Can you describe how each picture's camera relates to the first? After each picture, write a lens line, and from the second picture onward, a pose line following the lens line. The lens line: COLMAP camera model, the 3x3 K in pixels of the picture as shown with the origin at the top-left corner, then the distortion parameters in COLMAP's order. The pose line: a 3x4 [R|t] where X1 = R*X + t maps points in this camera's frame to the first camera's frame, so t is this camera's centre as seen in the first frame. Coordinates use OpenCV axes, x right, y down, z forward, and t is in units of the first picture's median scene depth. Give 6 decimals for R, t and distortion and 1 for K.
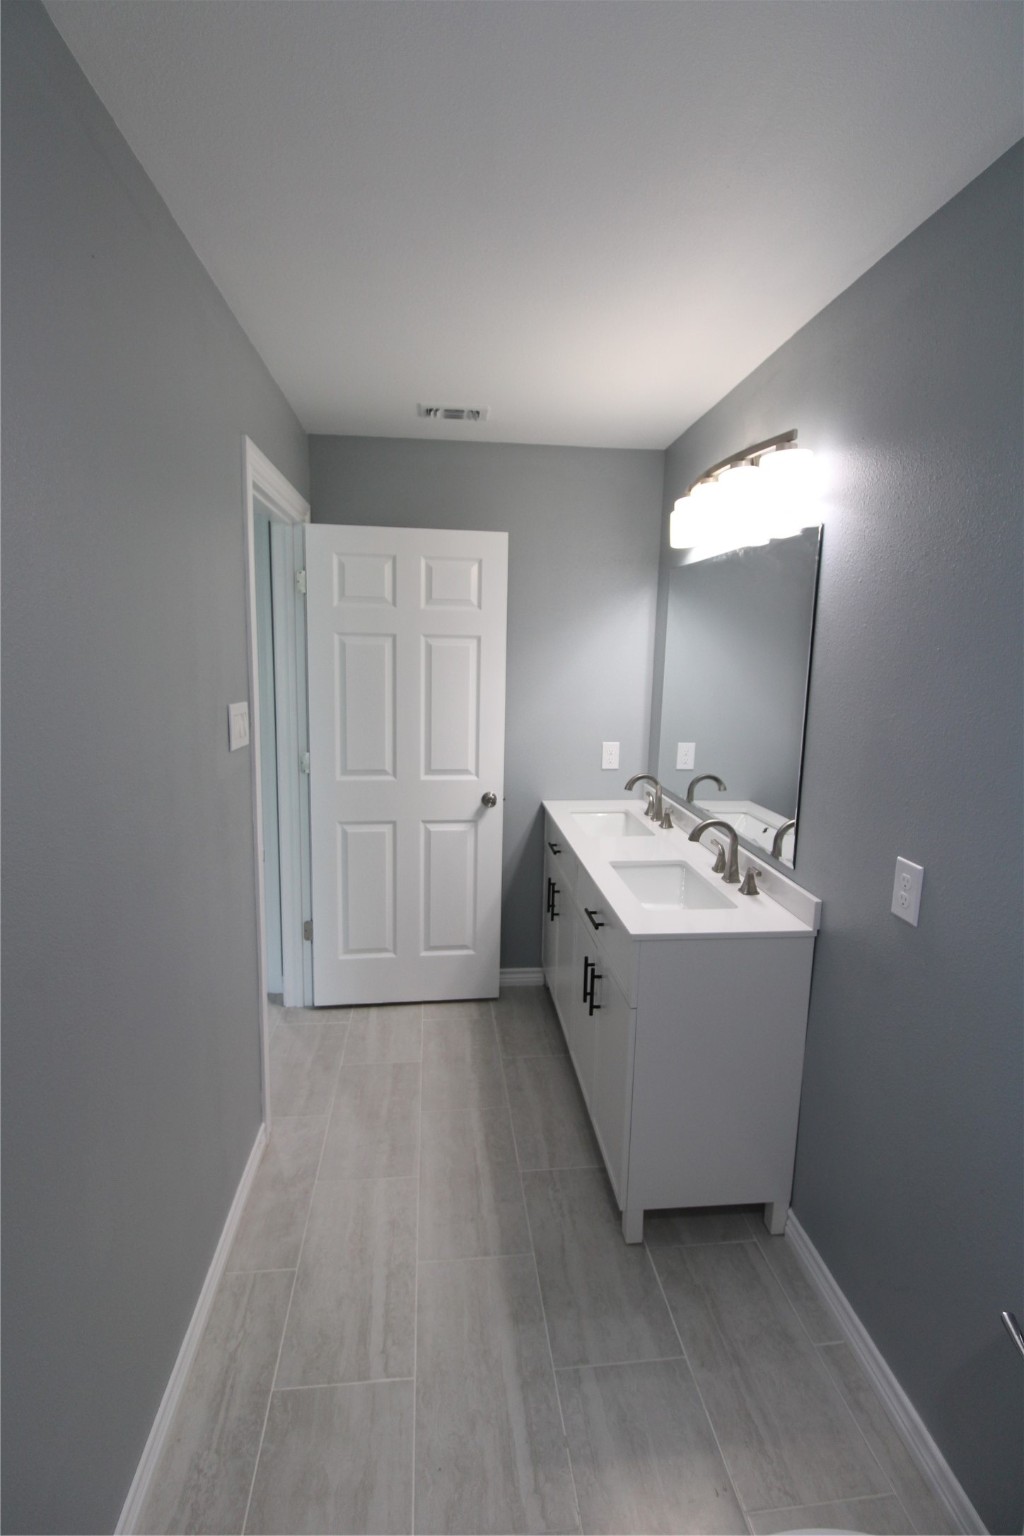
lens RADIAL K [[732.8, 0, 508.8], [0, 732.8, 770.1], [0, 0, 1]] dist [0.002342, -0.001702]
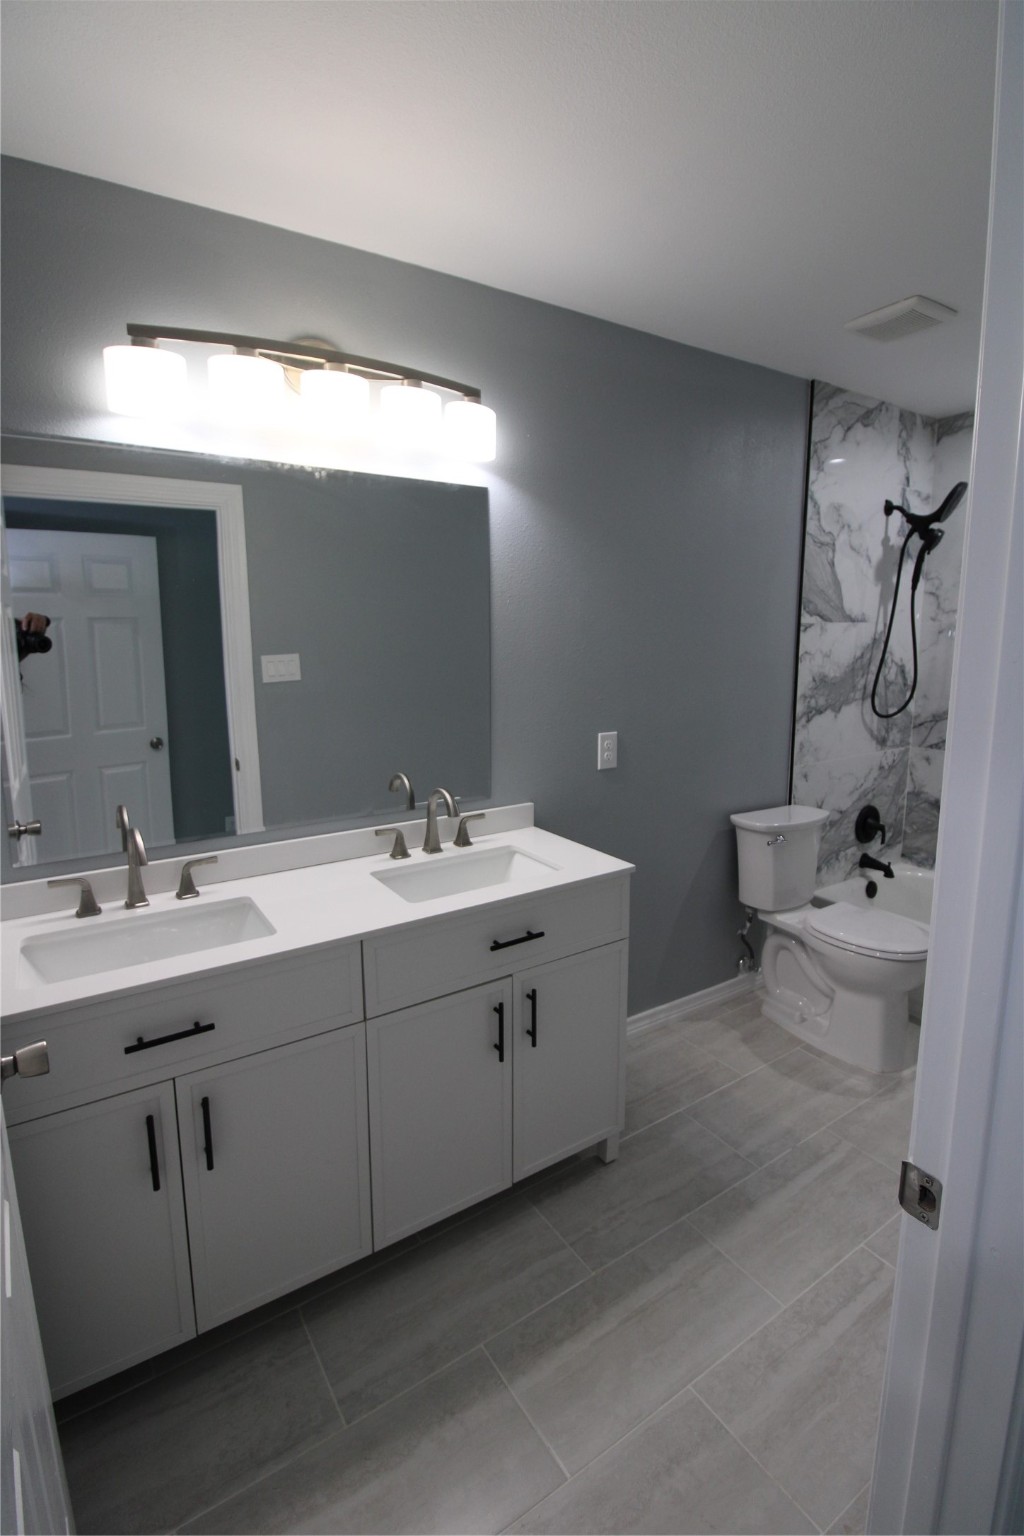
lens RADIAL K [[732.8, 0, 506.6], [0, 732.8, 756.6], [0, 0, 1]] dist [0.002342, -0.001702]
pose [[-0.461653, -0.184349, 0.867694, -0.596235], [0.138778, 0.951113, 0.275908, -0.237031], [-0.876138, 0.247790, -0.413500, 1.455019]]
